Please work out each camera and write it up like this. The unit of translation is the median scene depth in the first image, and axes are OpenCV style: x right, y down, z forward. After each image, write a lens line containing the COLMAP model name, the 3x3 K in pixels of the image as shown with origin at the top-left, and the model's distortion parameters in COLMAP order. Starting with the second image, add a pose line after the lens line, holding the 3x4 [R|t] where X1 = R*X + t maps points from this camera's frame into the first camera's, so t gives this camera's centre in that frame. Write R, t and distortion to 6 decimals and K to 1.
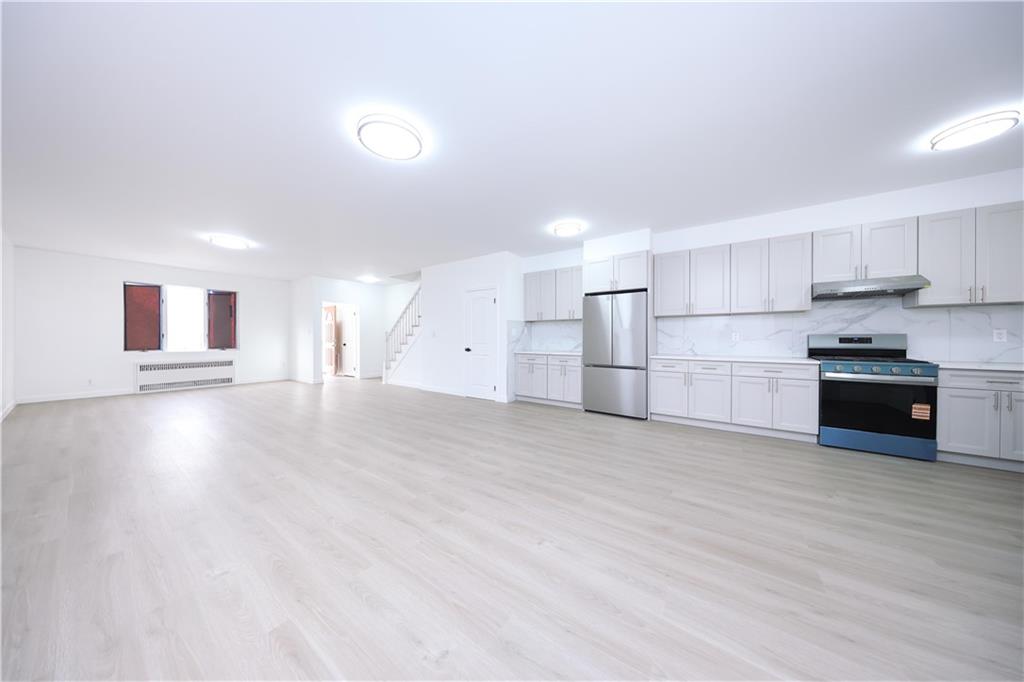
lens RADIAL K [[295.7, 0, 515.4], [0, 295.7, 339.2], [0, 0, 1]] dist [-0.001429, -0.000164]
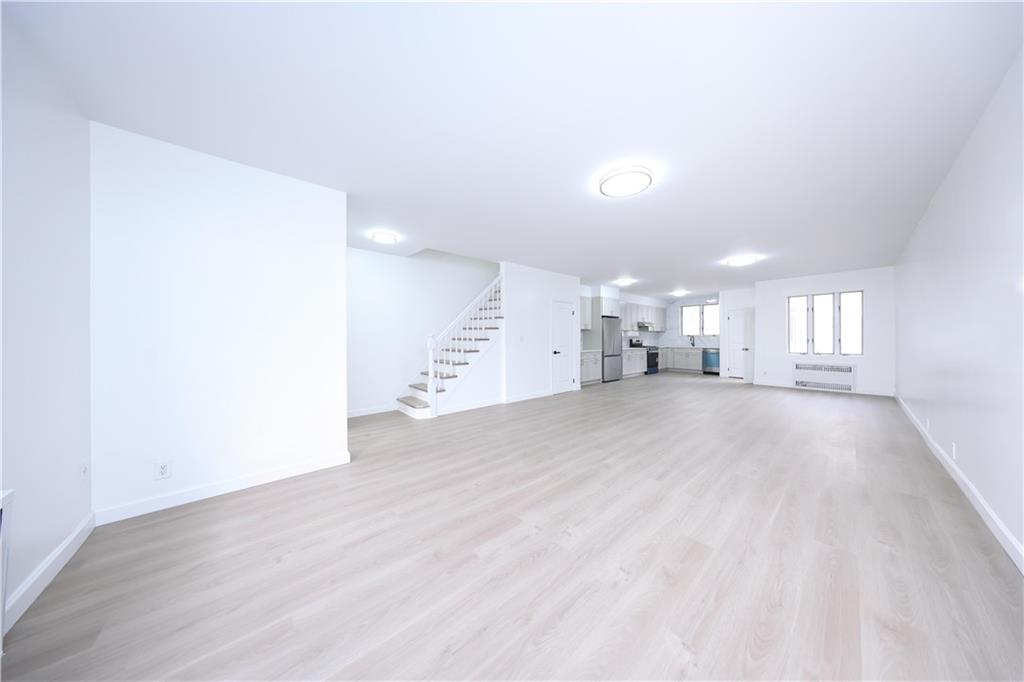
lens RADIAL K [[295.7, 0, 515.7], [0, 295.7, 342.0], [0, 0, 1]] dist [-0.001429, -0.000164]
pose [[0.254301, -0.013777, 0.967027, -1.947104], [0.010172, 0.999881, 0.011570, -0.029866], [-0.967072, 0.006895, 0.254411, 1.286645]]
